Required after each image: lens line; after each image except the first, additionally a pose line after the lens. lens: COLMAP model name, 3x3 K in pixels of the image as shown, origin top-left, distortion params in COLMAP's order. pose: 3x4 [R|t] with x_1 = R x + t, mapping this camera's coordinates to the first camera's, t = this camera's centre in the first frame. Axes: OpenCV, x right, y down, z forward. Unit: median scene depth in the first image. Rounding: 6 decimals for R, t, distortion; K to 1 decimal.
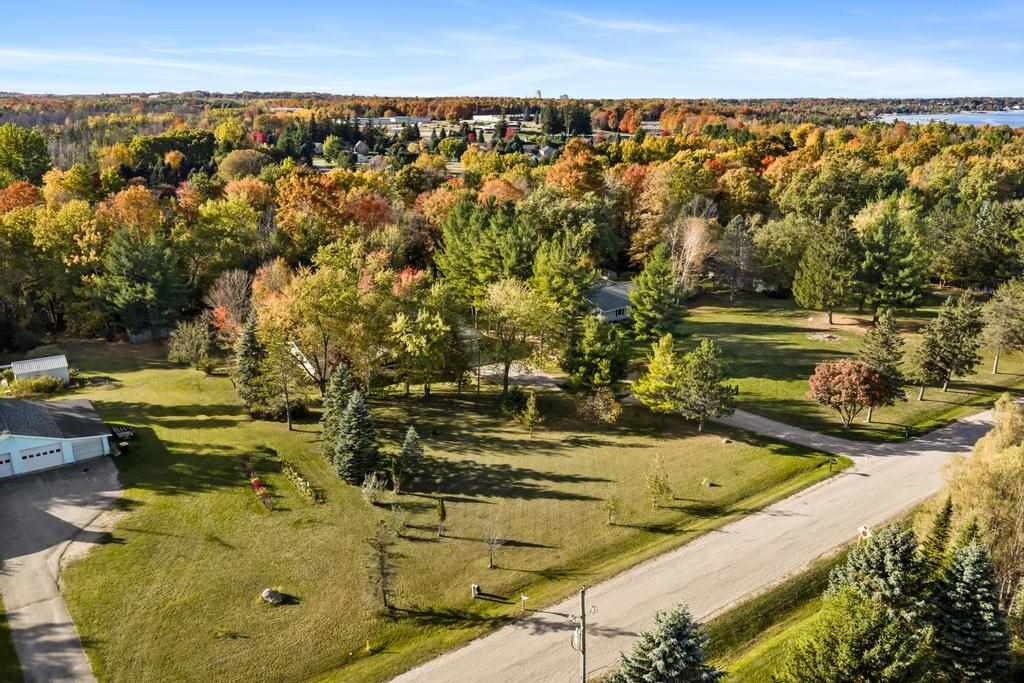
lens RADIAL K [[840.2, 0, 512.0], [0, 840.2, 341.5], [0, 0, 1]] dist [0.010573, -0.000500]
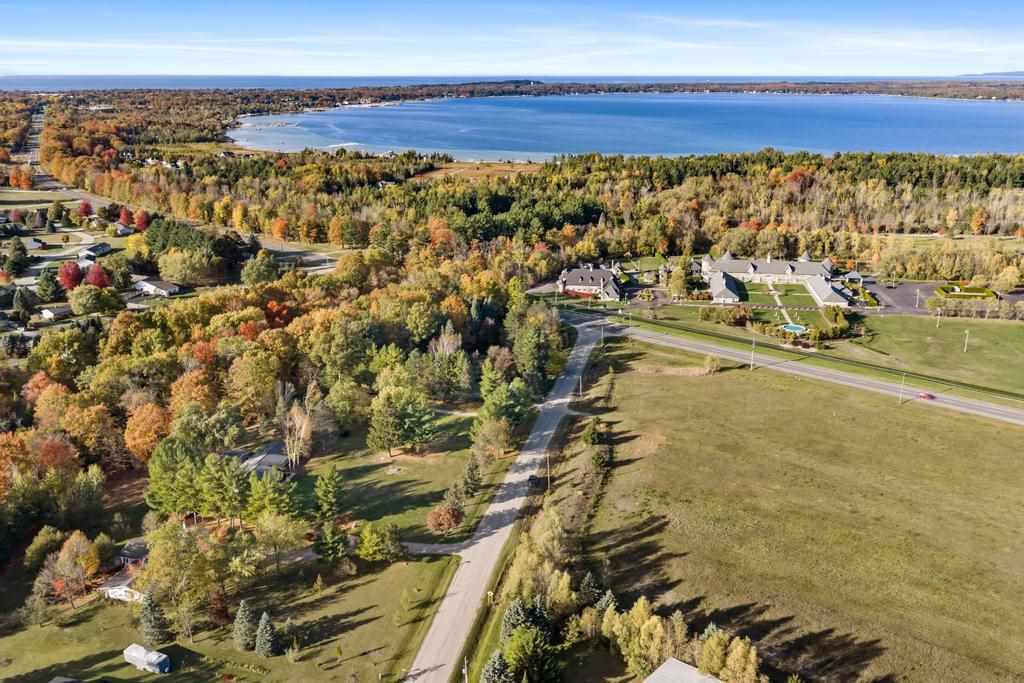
lens RADIAL K [[840.2, 0, 512.0], [0, 840.2, 341.5], [0, 0, 1]] dist [0.010573, -0.000500]
pose [[0.755528, -0.186449, 0.628024, -0.773541], [0.178796, 0.980937, 0.076127, -0.547178], [-0.630246, 0.054772, 0.774461, -0.850633]]
